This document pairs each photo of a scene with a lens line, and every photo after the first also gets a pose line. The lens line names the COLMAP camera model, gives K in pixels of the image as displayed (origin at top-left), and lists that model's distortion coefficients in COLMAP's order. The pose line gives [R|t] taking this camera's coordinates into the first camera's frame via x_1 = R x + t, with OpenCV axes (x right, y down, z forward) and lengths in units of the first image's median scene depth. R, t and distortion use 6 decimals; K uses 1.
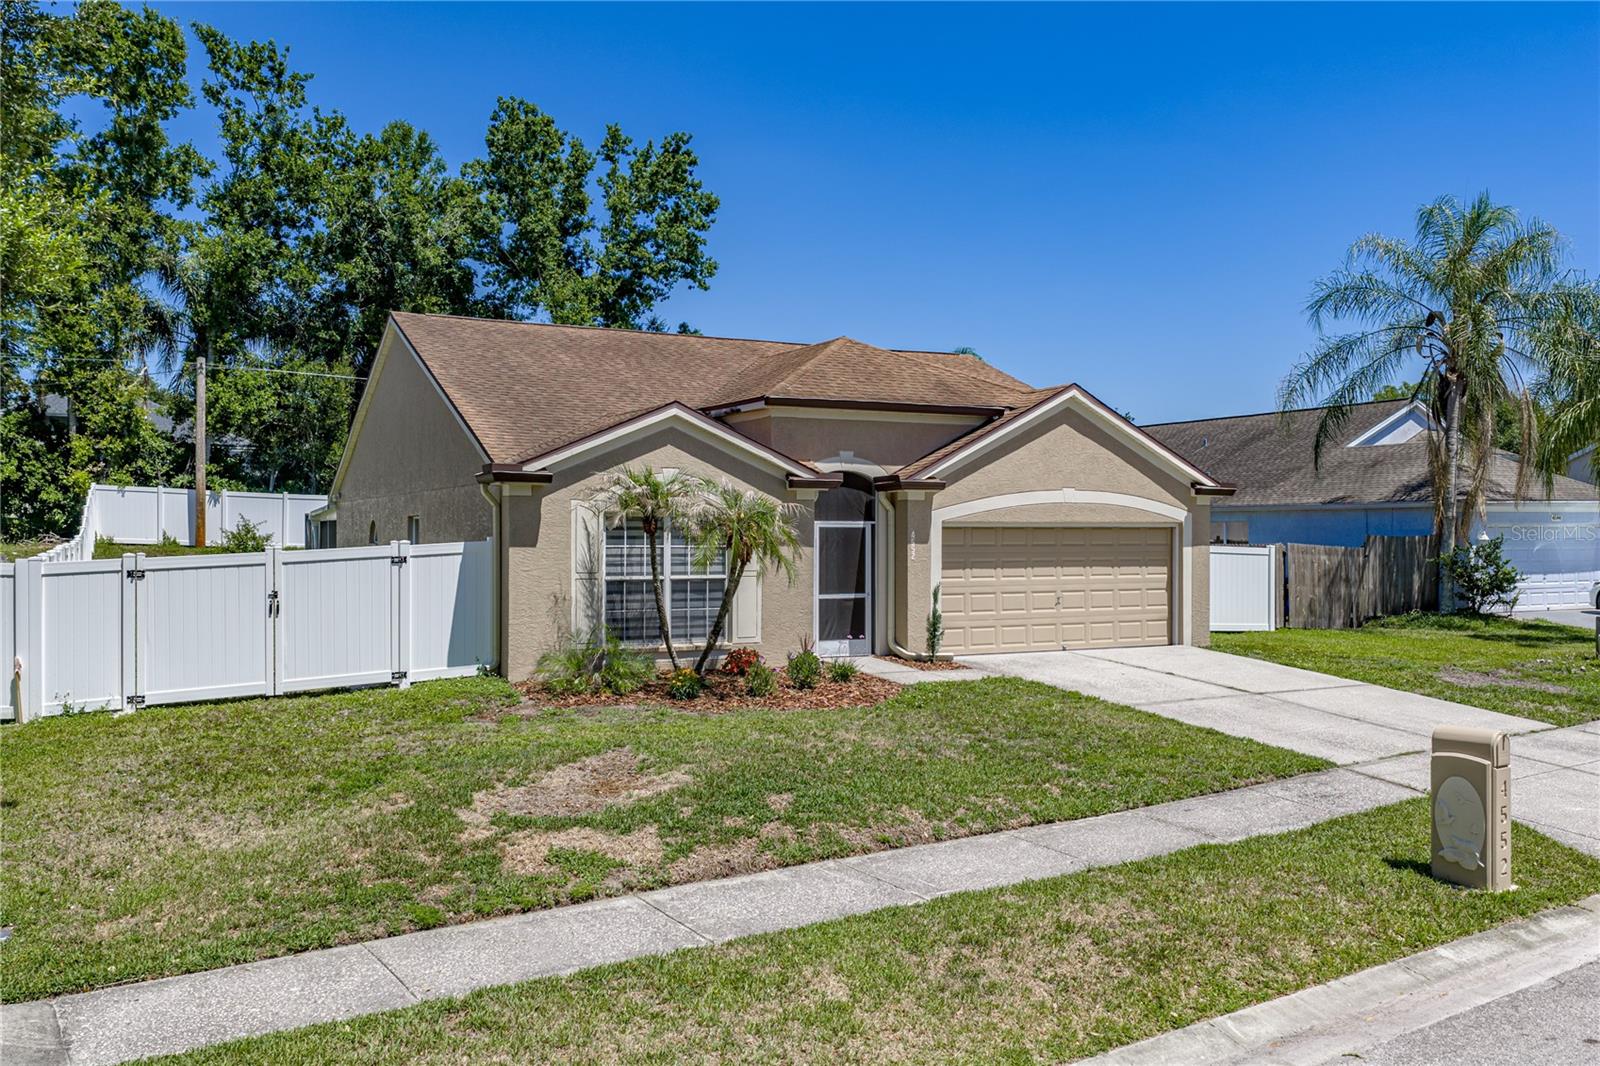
lens RADIAL K [[1316.2, 0, 788.0], [0, 1316.2, 530.6], [0, 0, 1]] dist [0.032971, -0.011979]
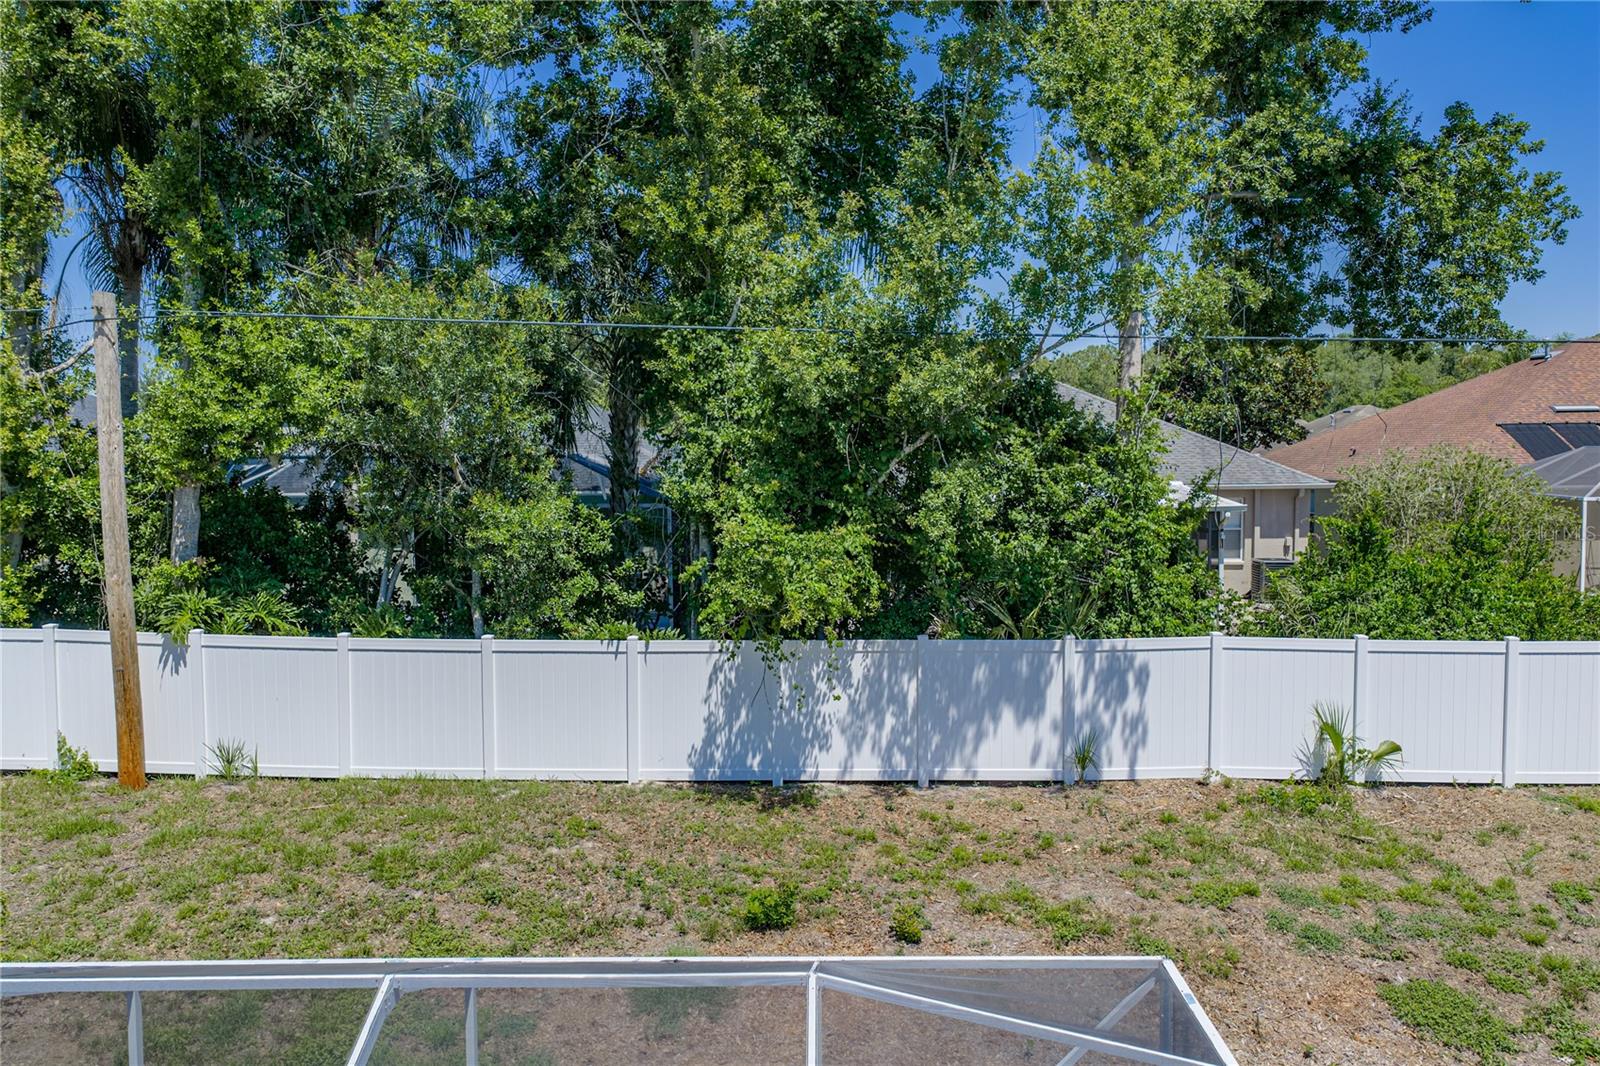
lens RADIAL K [[1316.2, 0, 802.0], [0, 1316.2, 540.4], [0, 0, 1]] dist [0.032971, -0.011979]
pose [[0.894587, 0.019917, -0.446450, -0.193025], [0.009994, 0.997865, 0.064543, -0.161985], [0.446782, -0.062201, 0.892478, 1.492008]]
